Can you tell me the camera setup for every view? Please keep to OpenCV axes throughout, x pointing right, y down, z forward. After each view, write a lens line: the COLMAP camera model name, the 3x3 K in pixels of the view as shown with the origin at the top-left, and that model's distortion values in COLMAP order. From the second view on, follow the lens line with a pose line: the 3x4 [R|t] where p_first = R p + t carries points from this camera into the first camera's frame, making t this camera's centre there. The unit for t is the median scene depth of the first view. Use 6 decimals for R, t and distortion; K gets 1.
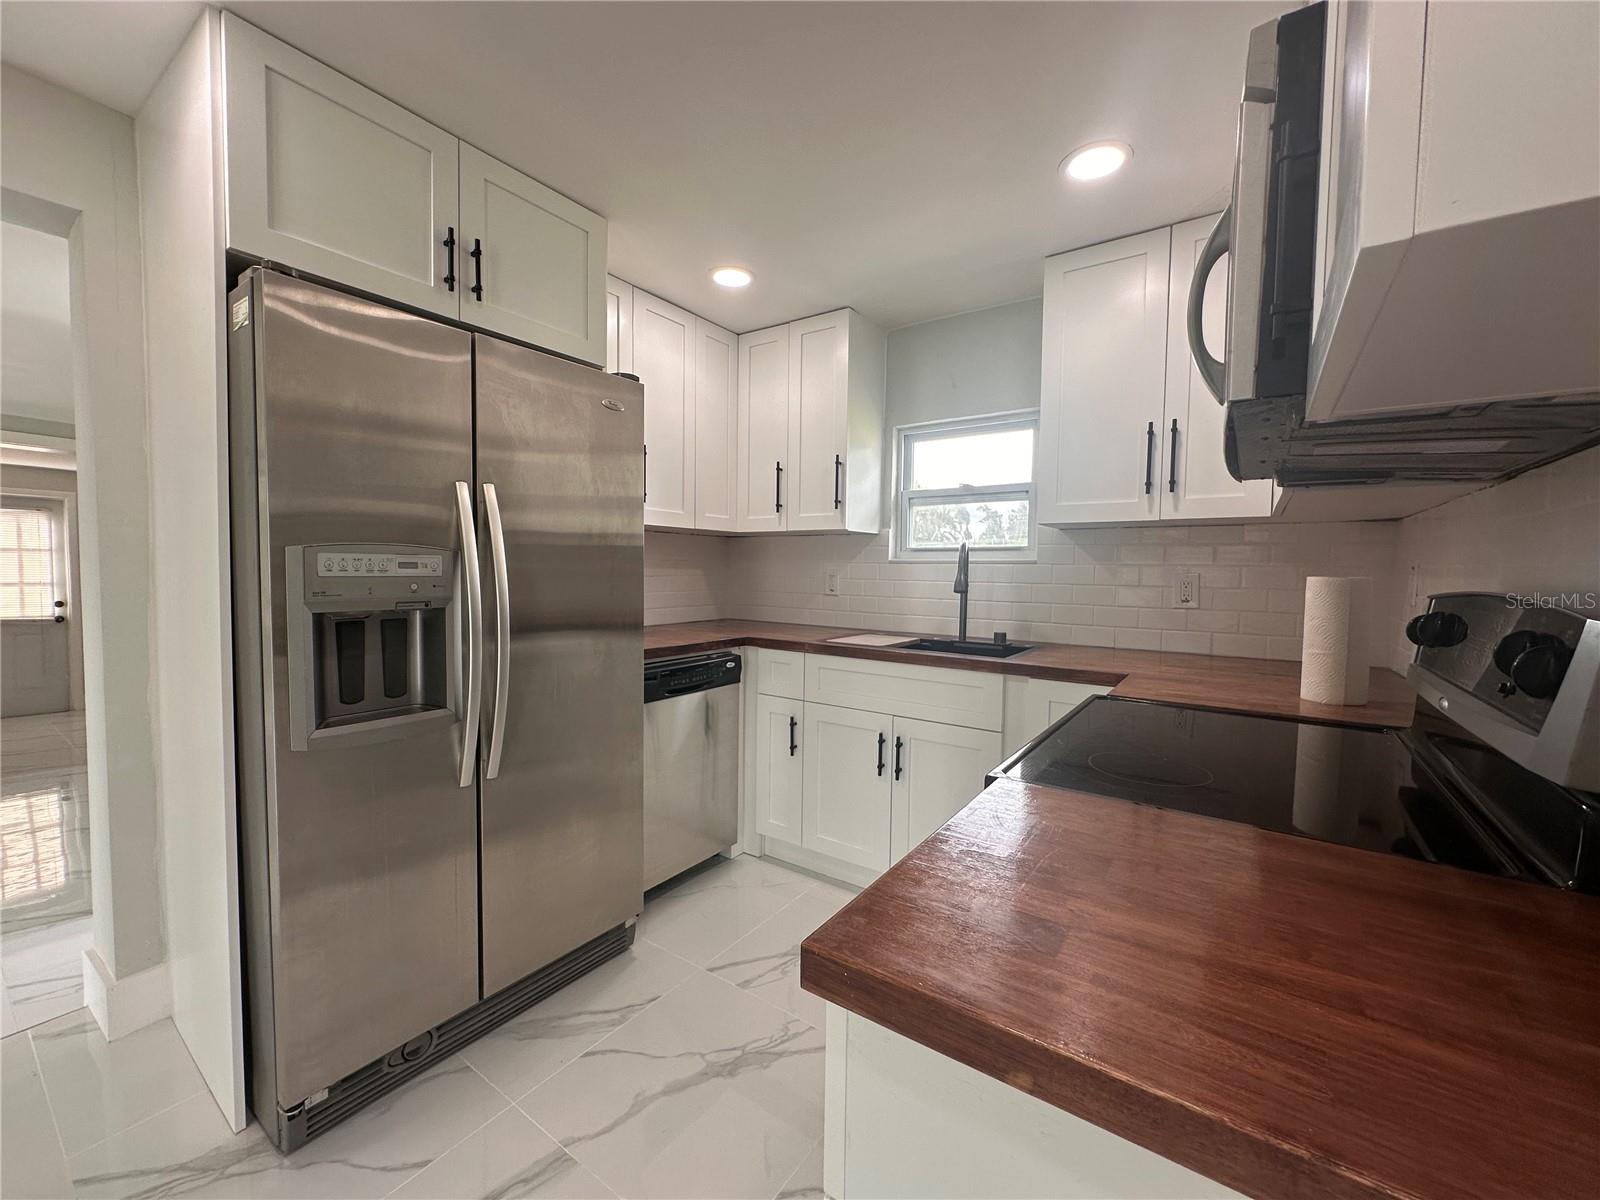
lens RADIAL K [[643.7, 0, 800.0], [0, 643.7, 600.0], [0, 0, 1]] dist [0.001254, 0.000646]
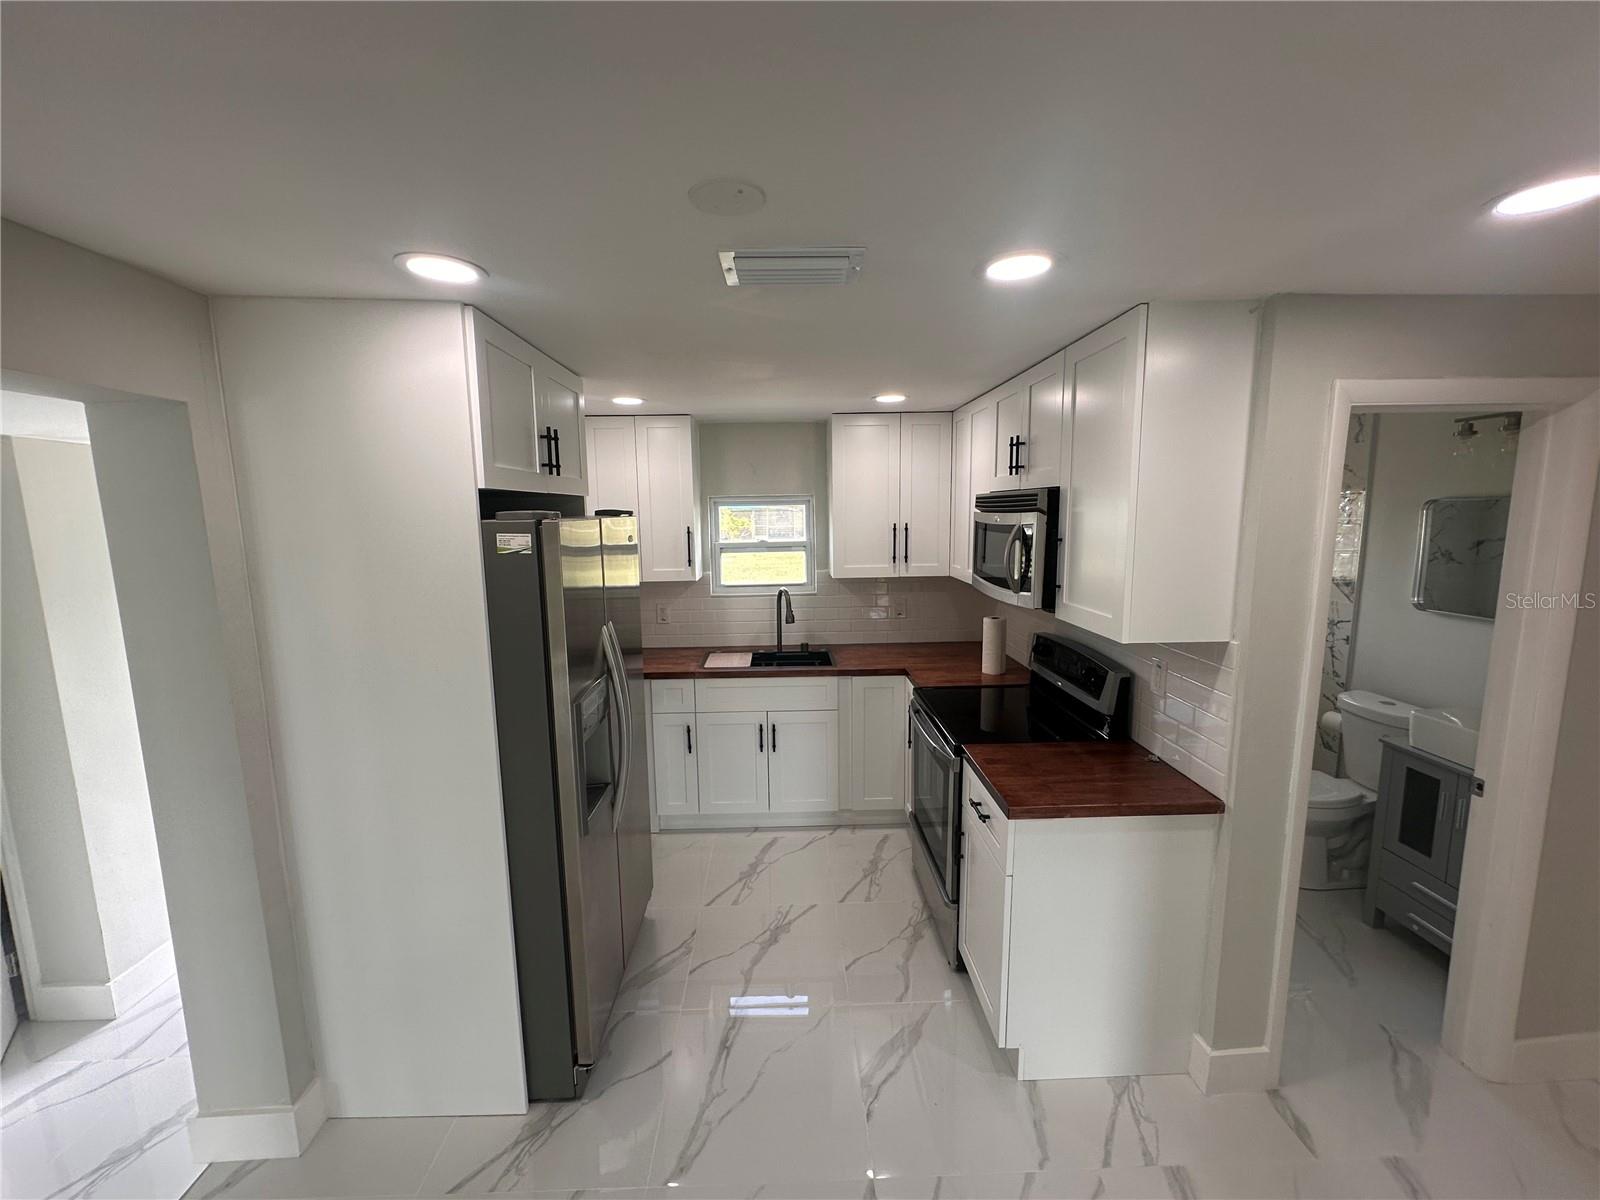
lens RADIAL K [[643.7, 0, 800.0], [0, 643.7, 600.0], [0, 0, 1]] dist [0.001254, 0.000646]
pose [[0.799275, -0.107710, 0.591235, -0.693492], [0.054543, 0.992749, 0.107122, -0.252509], [-0.598486, -0.053372, 0.799354, -0.262833]]
